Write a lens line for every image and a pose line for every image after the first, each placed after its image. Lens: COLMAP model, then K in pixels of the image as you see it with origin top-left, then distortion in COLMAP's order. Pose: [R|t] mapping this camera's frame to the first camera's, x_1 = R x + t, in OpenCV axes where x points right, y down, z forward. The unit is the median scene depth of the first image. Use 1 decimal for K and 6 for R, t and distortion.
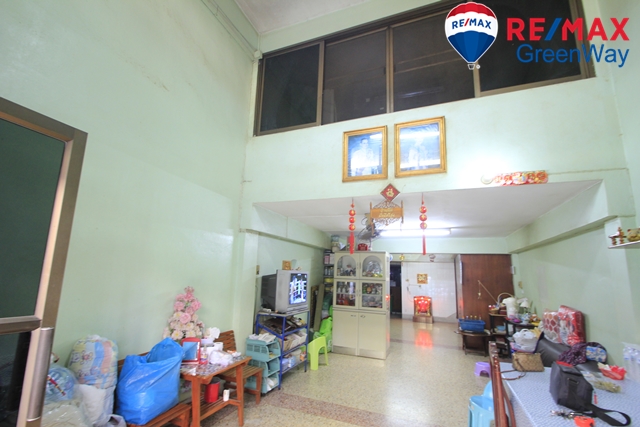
lens RADIAL K [[301.3, 0, 320.6], [0, 301.3, 214.4], [0, 0, 1]] dist [0.002107, -0.008666]
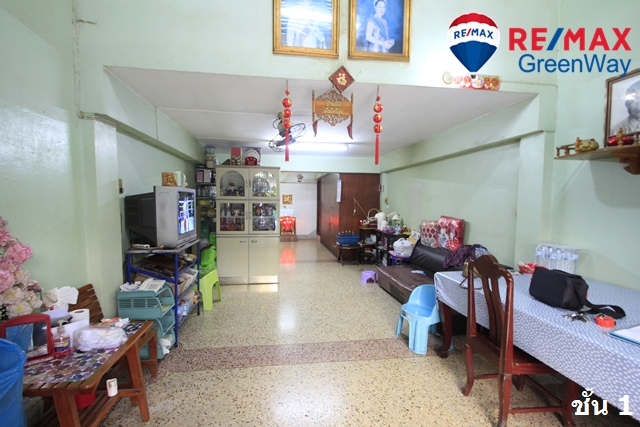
lens RADIAL K [[301.3, 0, 319.9], [0, 301.3, 218.5], [0, 0, 1]] dist [0.002107, -0.008666]
pose [[0.867917, -0.057869, 0.493327, -0.168392], [-0.072986, 0.967552, 0.241903, 0.070686], [-0.491318, -0.245957, 0.835531, 0.274531]]
